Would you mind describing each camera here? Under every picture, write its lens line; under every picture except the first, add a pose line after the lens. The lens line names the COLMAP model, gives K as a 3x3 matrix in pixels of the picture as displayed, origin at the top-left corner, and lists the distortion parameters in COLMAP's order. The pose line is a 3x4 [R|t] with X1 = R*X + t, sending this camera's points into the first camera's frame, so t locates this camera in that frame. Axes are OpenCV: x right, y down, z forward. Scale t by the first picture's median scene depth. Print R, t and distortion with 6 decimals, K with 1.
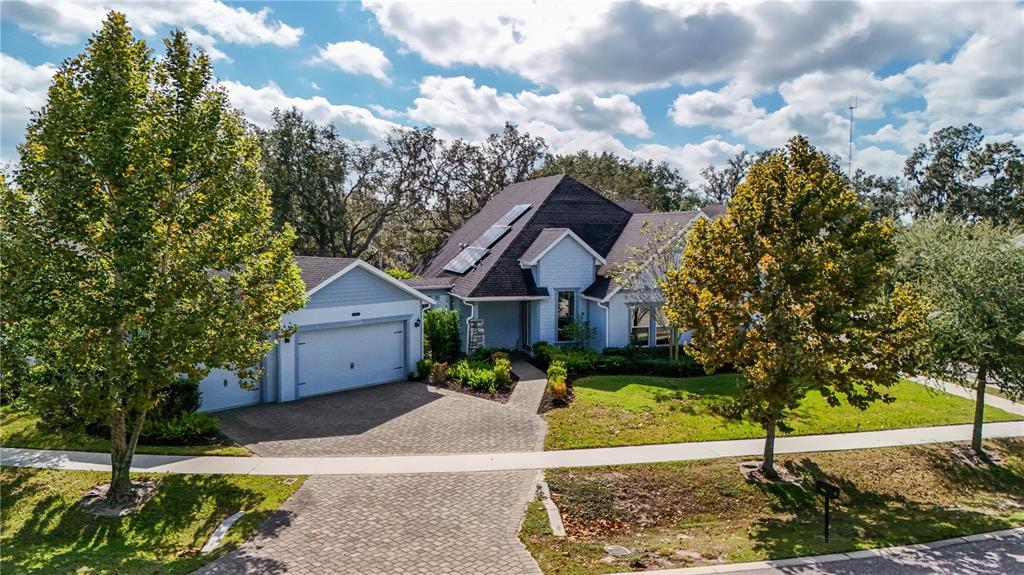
lens RADIAL K [[756.6, 0, 511.4], [0, 756.6, 286.5], [0, 0, 1]] dist [0.042281, -0.001106]
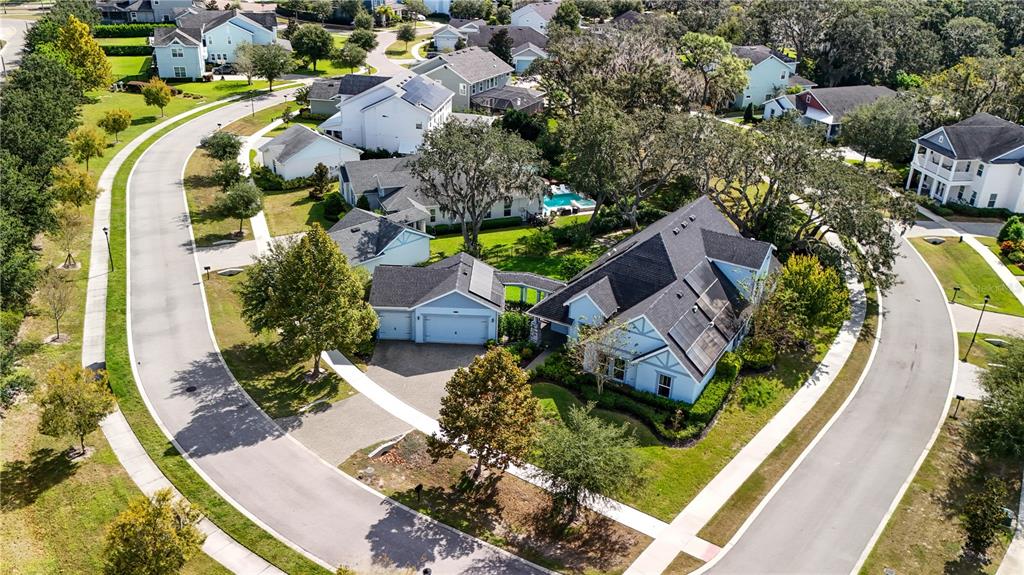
lens RADIAL K [[756.6, 0, 509.2], [0, 756.6, 287.3], [0, 0, 1]] dist [0.042281, -0.001106]
pose [[0.685955, 0.329270, -0.648881, 1.943782], [-0.089807, 0.923249, 0.373558, -1.298795], [0.722080, -0.197970, 0.662878, -0.387103]]
